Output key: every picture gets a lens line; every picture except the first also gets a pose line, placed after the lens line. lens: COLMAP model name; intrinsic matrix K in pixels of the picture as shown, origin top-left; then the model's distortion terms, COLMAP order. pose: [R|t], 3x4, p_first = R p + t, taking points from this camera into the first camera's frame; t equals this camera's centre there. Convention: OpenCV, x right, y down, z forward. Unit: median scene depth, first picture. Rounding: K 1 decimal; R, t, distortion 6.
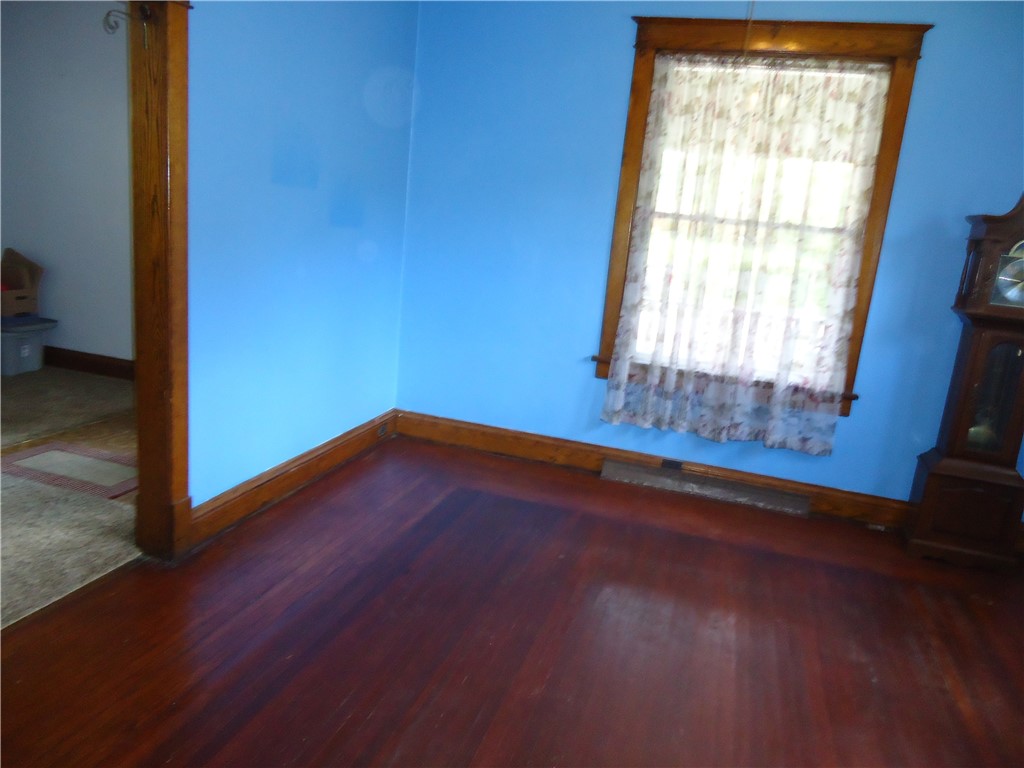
lens RADIAL K [[768.6, 0, 512.0], [0, 768.6, 384.0], [0, 0, 1]] dist [-0.003719, -0.008198]
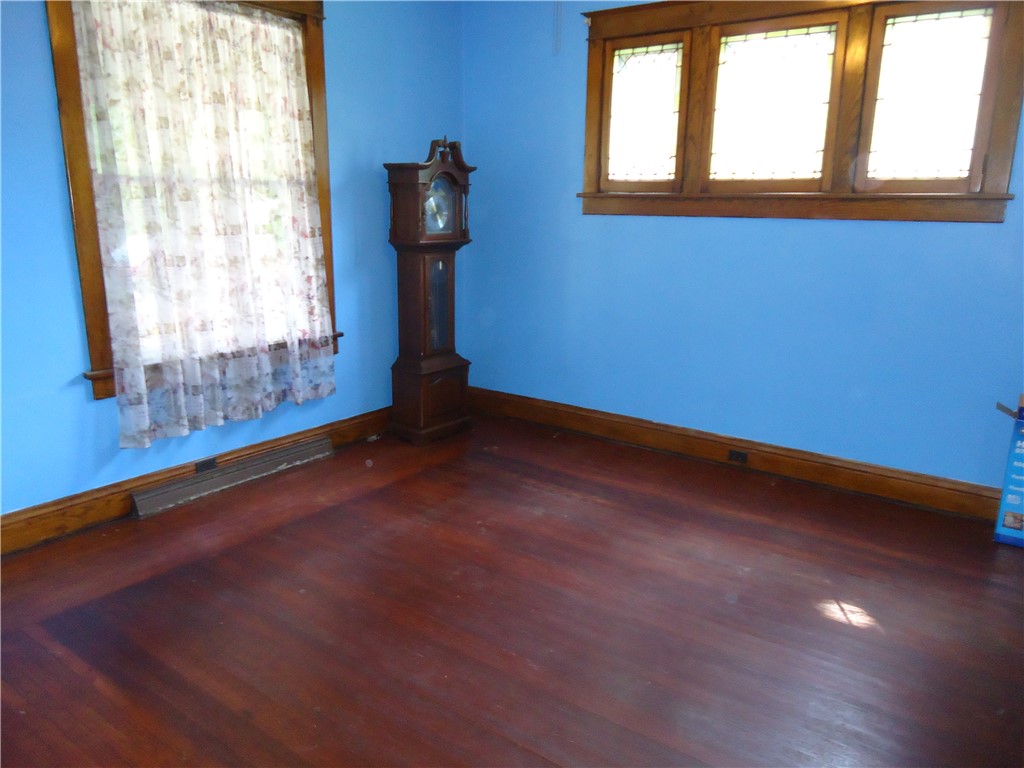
lens RADIAL K [[750.3, 0, 512.0], [0, 750.3, 384.0], [0, 0, 1]] dist [-0.003320, 0.000347]
pose [[0.319828, -0.308255, 0.895929, -0.452774], [0.224641, 0.943304, 0.244363, -0.122062], [-0.920460, 0.123108, 0.370942, 0.376238]]
